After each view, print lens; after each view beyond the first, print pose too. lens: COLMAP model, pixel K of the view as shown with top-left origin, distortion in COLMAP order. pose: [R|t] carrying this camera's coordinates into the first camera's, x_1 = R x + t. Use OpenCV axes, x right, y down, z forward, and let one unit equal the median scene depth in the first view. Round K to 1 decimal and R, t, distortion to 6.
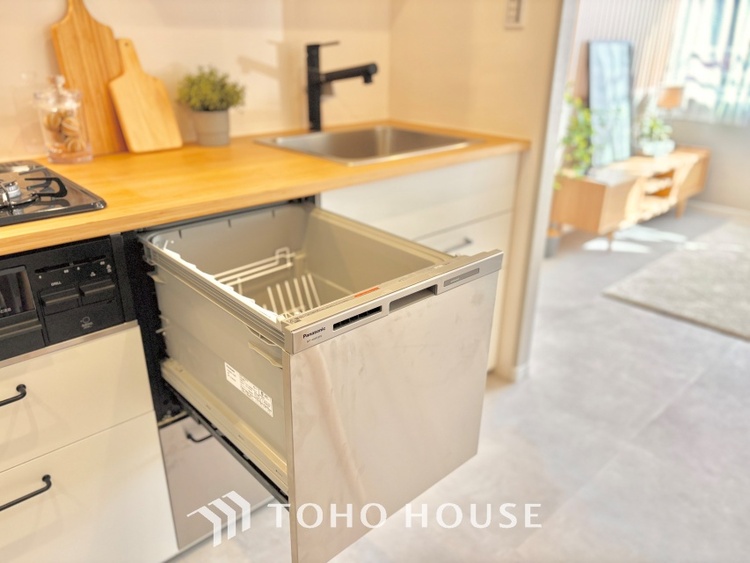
lens RADIAL K [[567.9, 0, 375.0], [0, 567.9, 281.5], [0, 0, 1]] dist [0.009115, 0.006782]
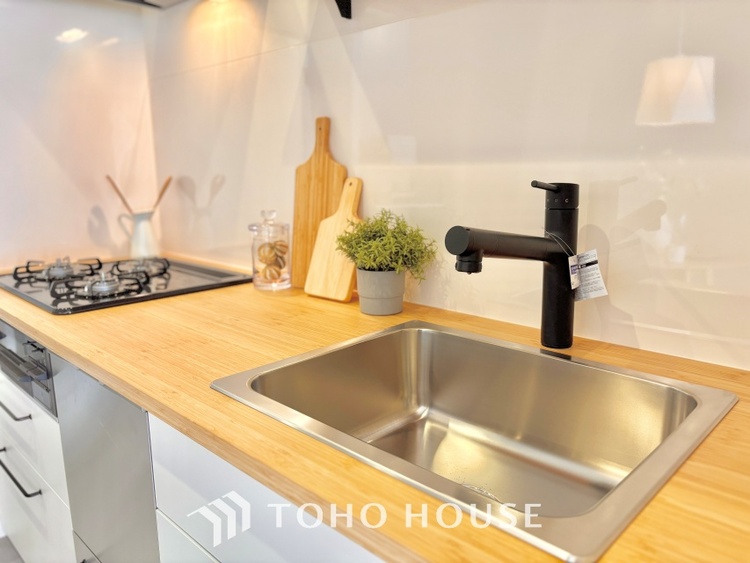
lens RADIAL K [[567.9, 0, 375.0], [0, 567.9, 281.5], [0, 0, 1]] dist [0.009115, 0.006782]
pose [[0.060702, 0.177277, -0.982287, 0.204102], [-0.394683, 0.908164, 0.139510, -0.177946], [0.916810, 0.379223, 0.125095, 0.419239]]
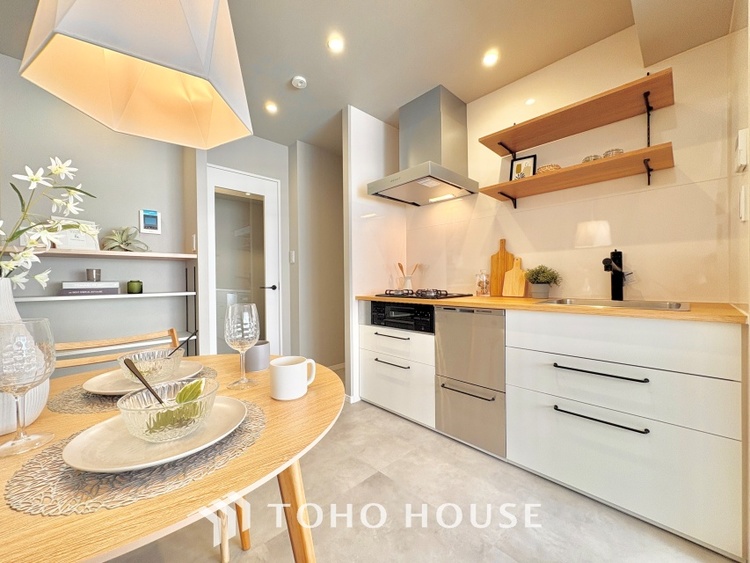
lens RADIAL K [[299.9, 0, 375.0], [0, 299.9, 281.5], [0, 0, 1]] dist [0.000895, 0.000376]
pose [[0.027625, -0.013002, -0.999534, 0.413856], [-0.392686, 0.919390, -0.022813, -0.011110], [0.919258, 0.393133, 0.020292, 0.168823]]
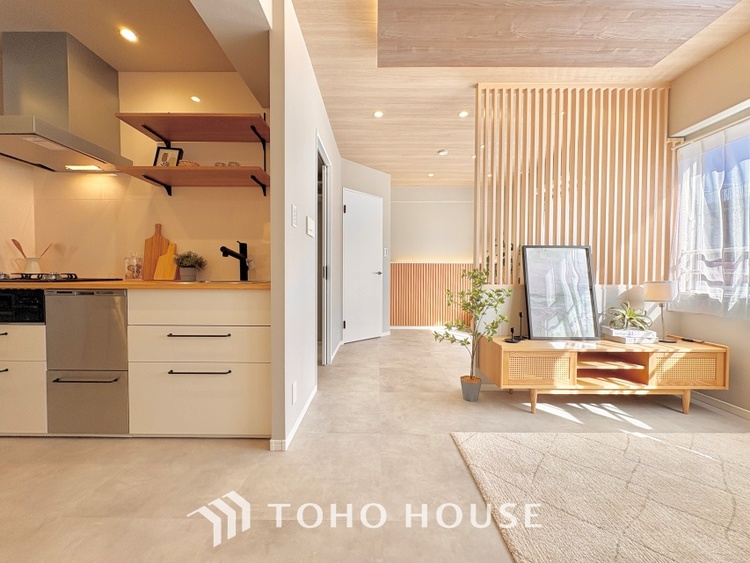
lens RADIAL K [[299.9, 0, 375.0], [0, 299.9, 281.5], [0, 0, 1]] dist [0.000895, 0.000376]
pose [[0.735645, 0.000553, -0.677367, 0.561672], [-0.263586, 0.921415, -0.285511, -0.039614], [0.623979, 0.388579, 0.677980, 0.295802]]
